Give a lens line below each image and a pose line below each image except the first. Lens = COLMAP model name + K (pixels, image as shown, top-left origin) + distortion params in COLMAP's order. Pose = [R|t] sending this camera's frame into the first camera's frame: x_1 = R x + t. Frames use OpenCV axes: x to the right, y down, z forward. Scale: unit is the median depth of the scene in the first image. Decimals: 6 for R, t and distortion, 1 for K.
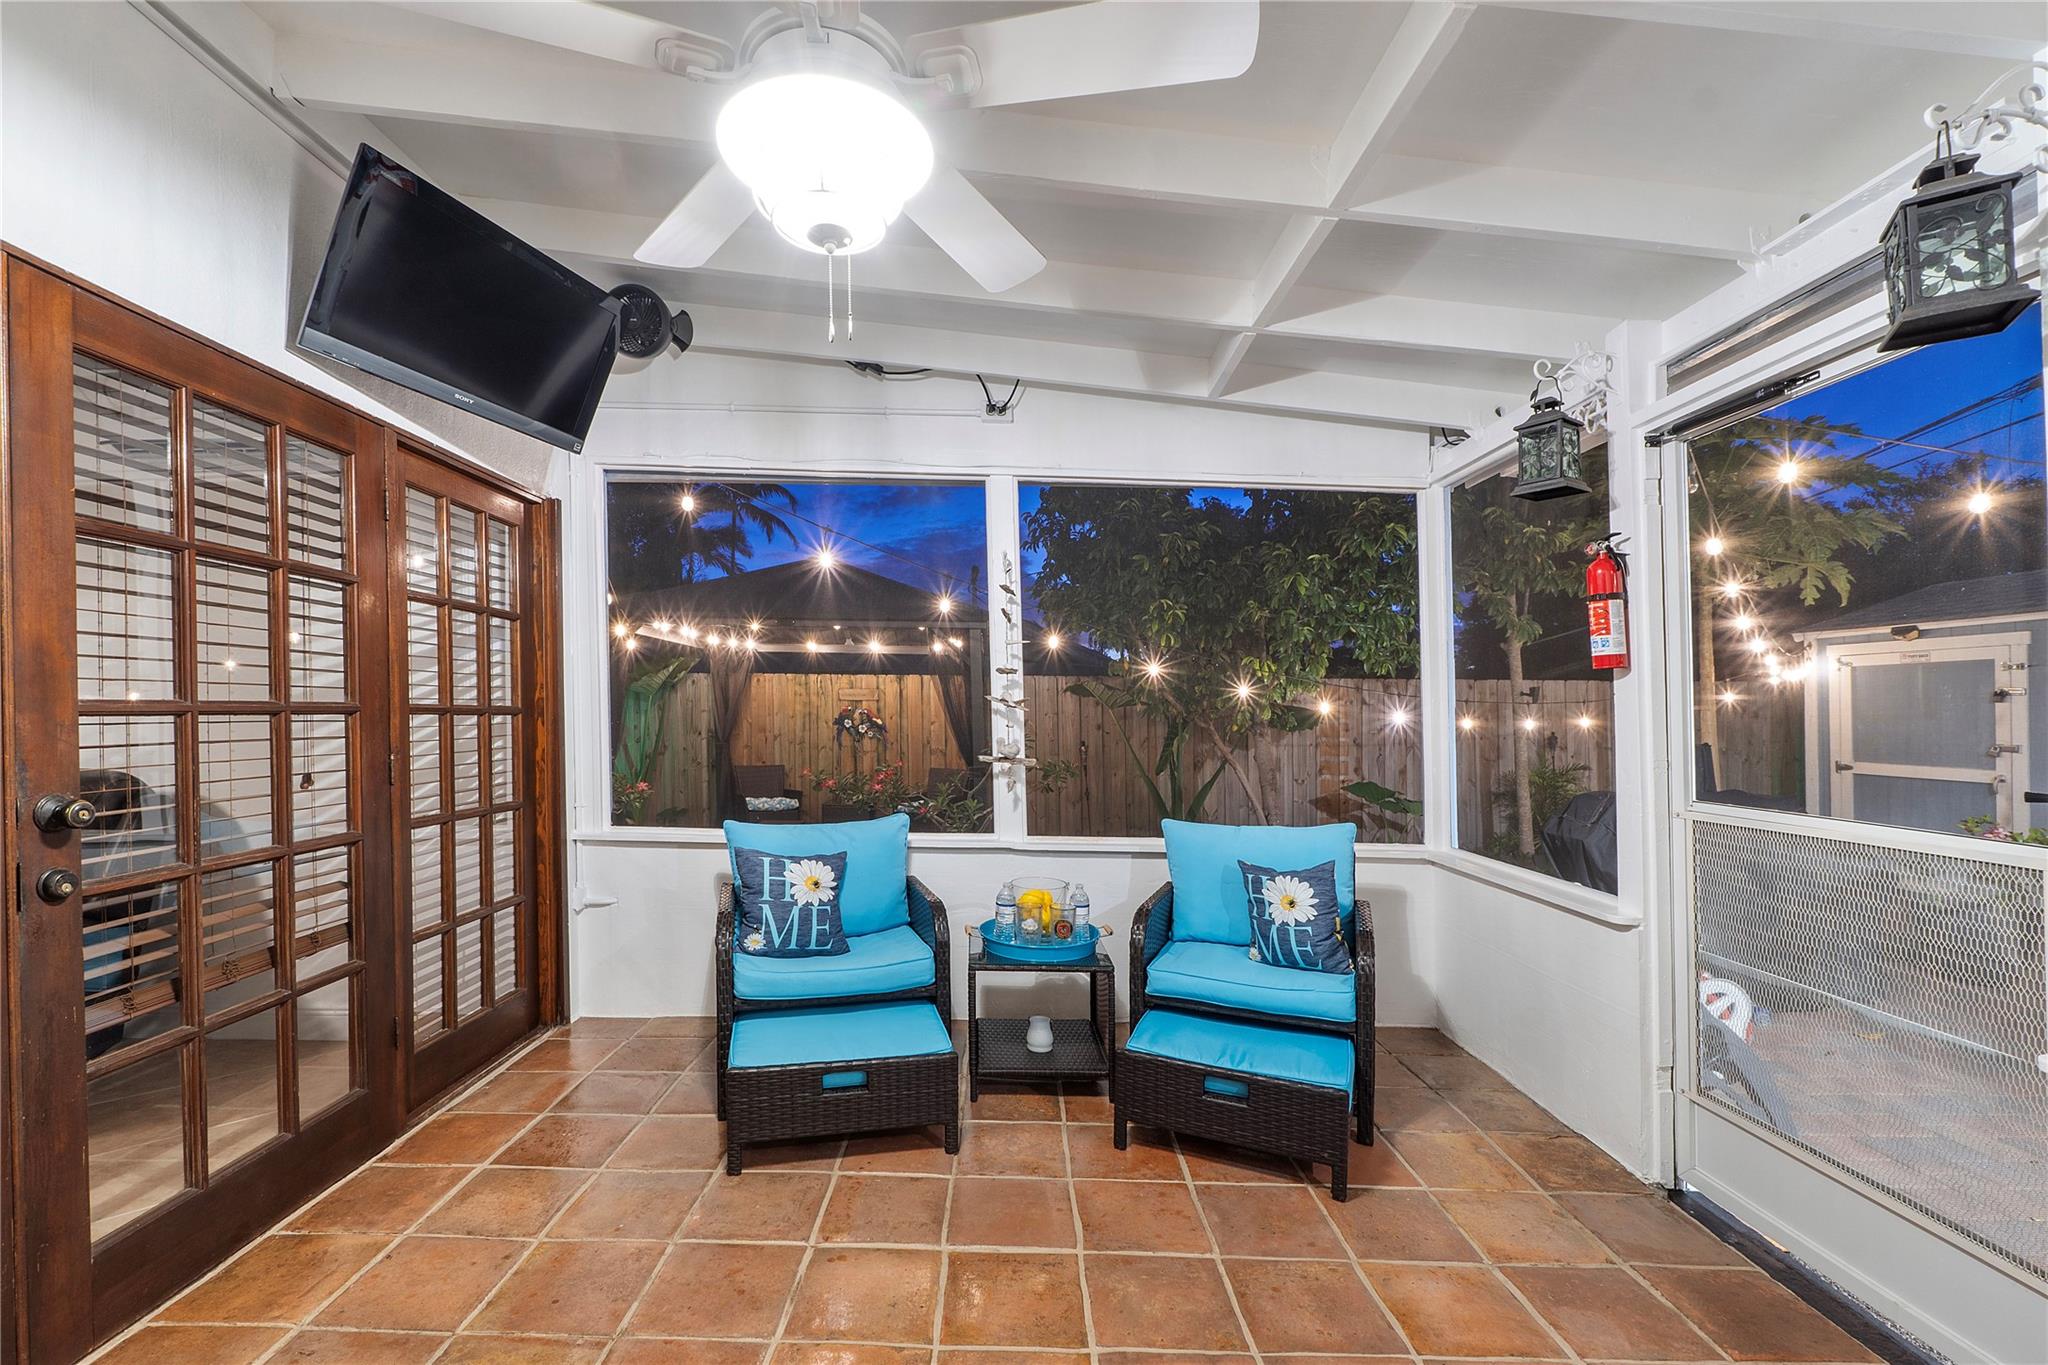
lens RADIAL K [[871.3, 0, 1010.8], [0, 871.3, 712.1], [0, 0, 1]] dist [-0.004079, -0.000352]
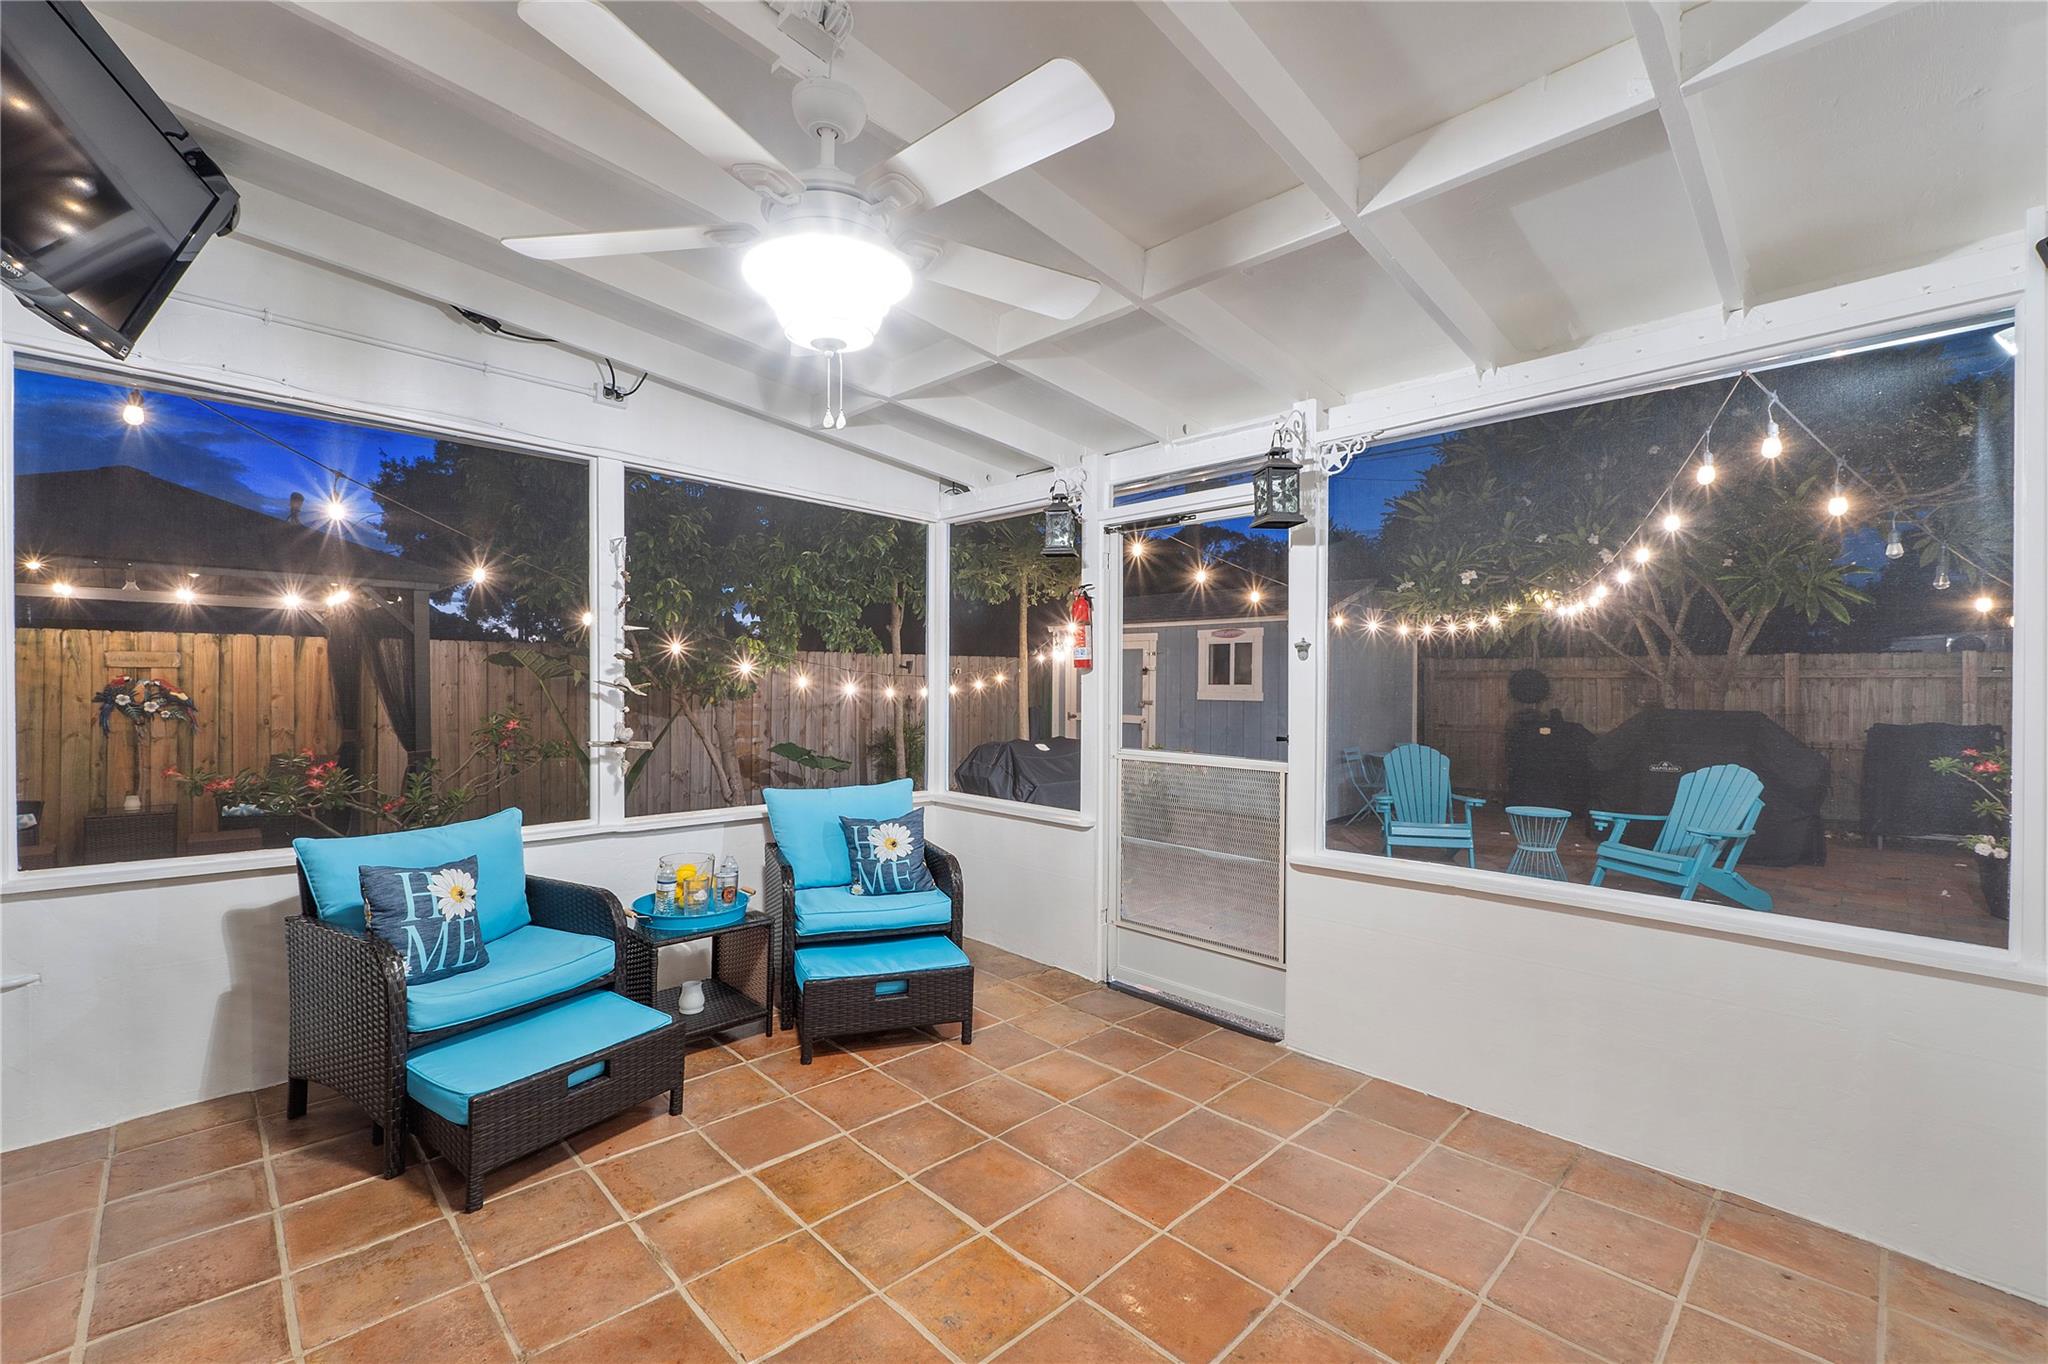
lens RADIAL K [[871.3, 0, 1026.2], [0, 871.3, 684.1], [0, 0, 1]] dist [-0.004079, -0.000352]
pose [[0.707788, -0.006560, 0.706394, -0.442631], [-0.005034, 0.999885, 0.014329, -0.036440], [-0.706407, -0.013698, 0.707674, -0.050611]]
